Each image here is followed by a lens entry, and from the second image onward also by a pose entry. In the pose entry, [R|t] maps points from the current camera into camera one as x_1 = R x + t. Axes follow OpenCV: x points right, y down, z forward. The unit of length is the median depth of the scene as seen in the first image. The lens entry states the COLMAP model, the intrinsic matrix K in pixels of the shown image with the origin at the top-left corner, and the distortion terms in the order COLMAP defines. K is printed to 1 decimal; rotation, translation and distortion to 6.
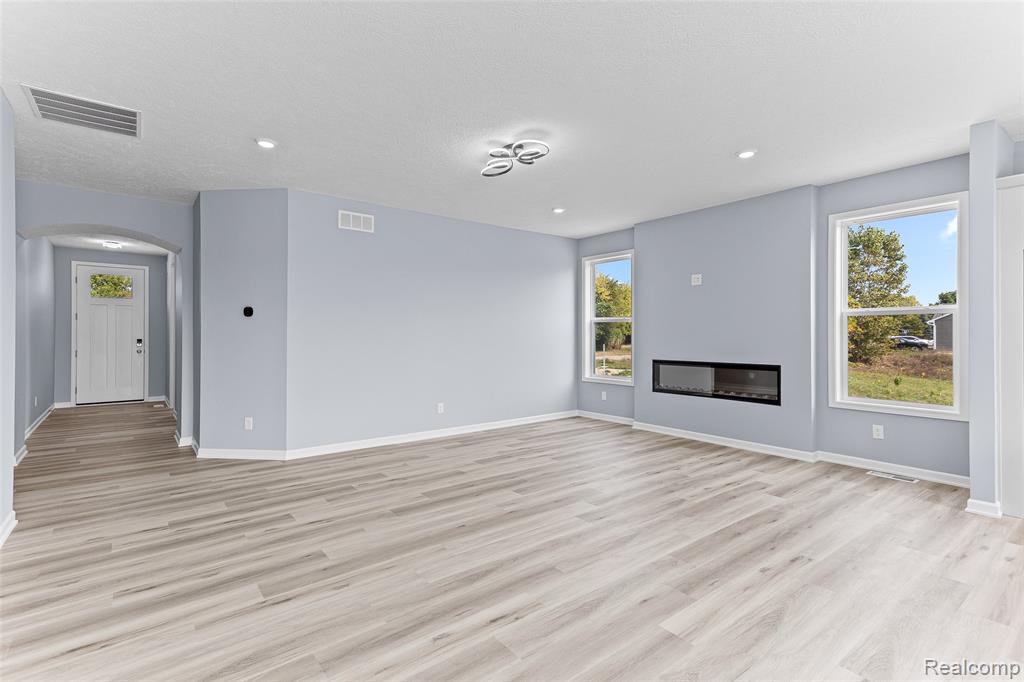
lens RADIAL K [[484.2, 0, 510.7], [0, 484.2, 333.4], [0, 0, 1]] dist [0.022745, 0.003353]
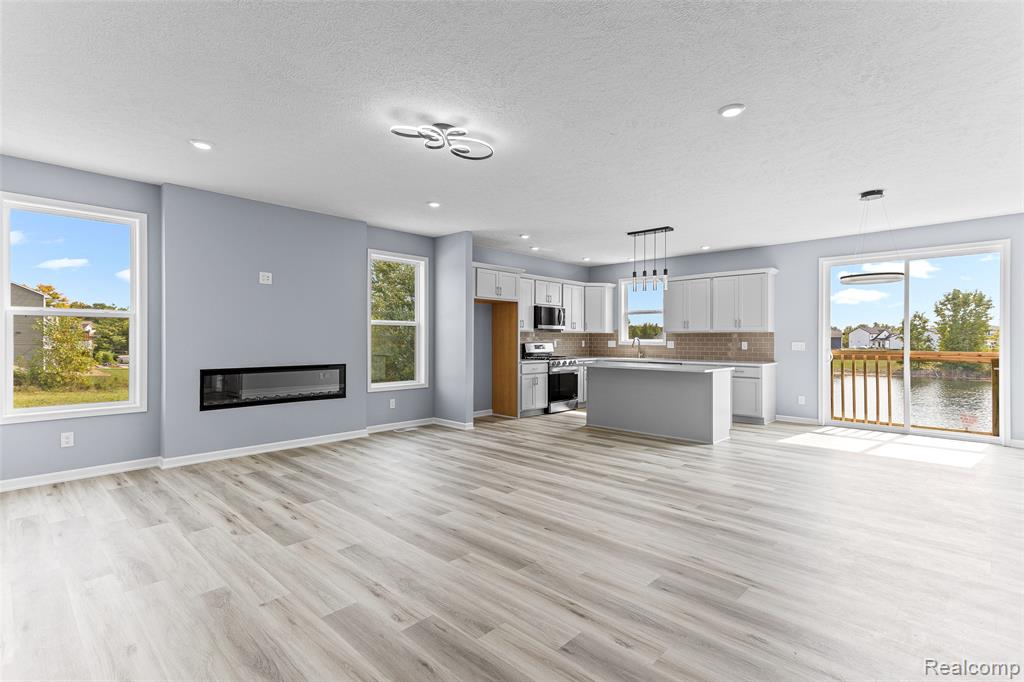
lens RADIAL K [[484.2, 0, 507.7], [0, 484.2, 343.9], [0, 0, 1]] dist [0.022745, 0.003353]
pose [[-0.132384, -0.011368, 0.991133, -1.009523], [-0.008446, 0.999911, 0.010340, 0.001305], [-0.991163, -0.007002, -0.132468, 1.132354]]
